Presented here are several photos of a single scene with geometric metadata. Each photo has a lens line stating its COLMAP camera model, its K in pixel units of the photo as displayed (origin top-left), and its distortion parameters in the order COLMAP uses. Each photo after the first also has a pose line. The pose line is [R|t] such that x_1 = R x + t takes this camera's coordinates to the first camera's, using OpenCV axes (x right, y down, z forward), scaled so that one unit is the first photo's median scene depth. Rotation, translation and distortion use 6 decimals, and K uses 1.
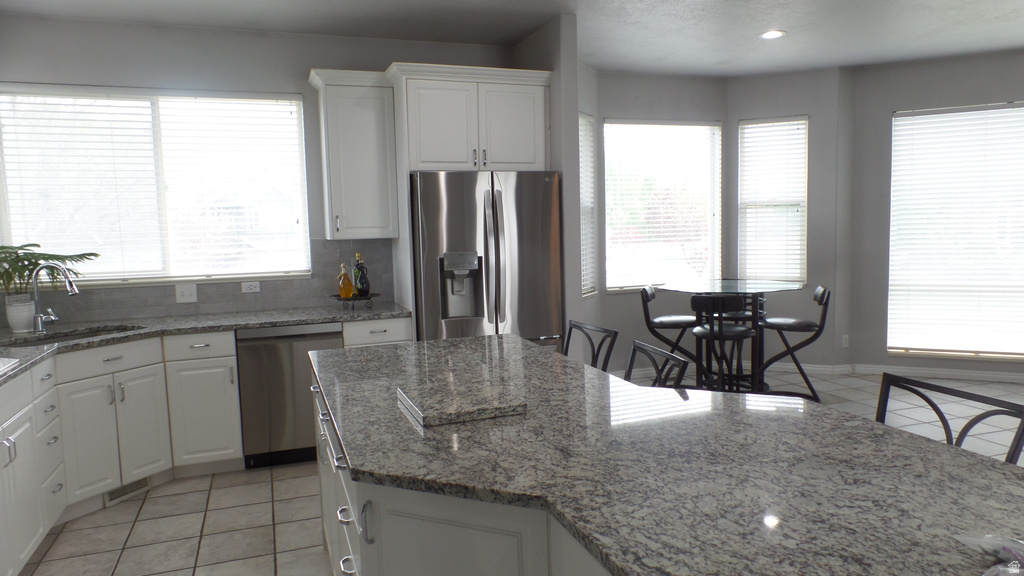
lens RADIAL K [[714.2, 0, 519.0], [0, 714.2, 286.0], [0, 0, 1]] dist [0.011567, -0.008058]
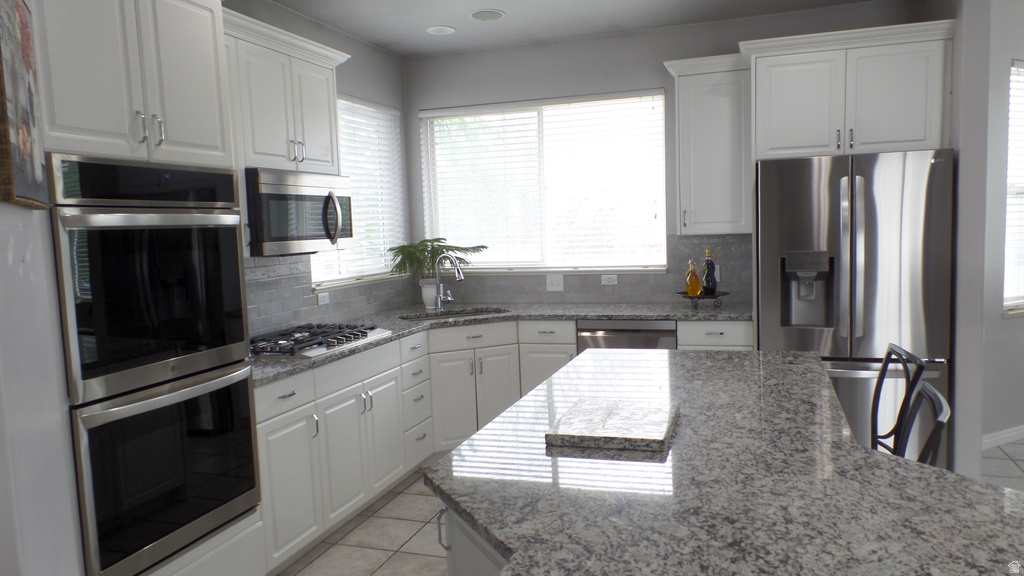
lens RADIAL K [[714.2, 0, 516.4], [0, 714.2, 289.4], [0, 0, 1]] dist [0.011567, -0.008058]
pose [[0.786050, 0.053282, -0.615862, 0.178922], [-0.039713, 0.998573, 0.035706, -0.017939], [0.616886, -0.003609, 0.787044, 0.101136]]
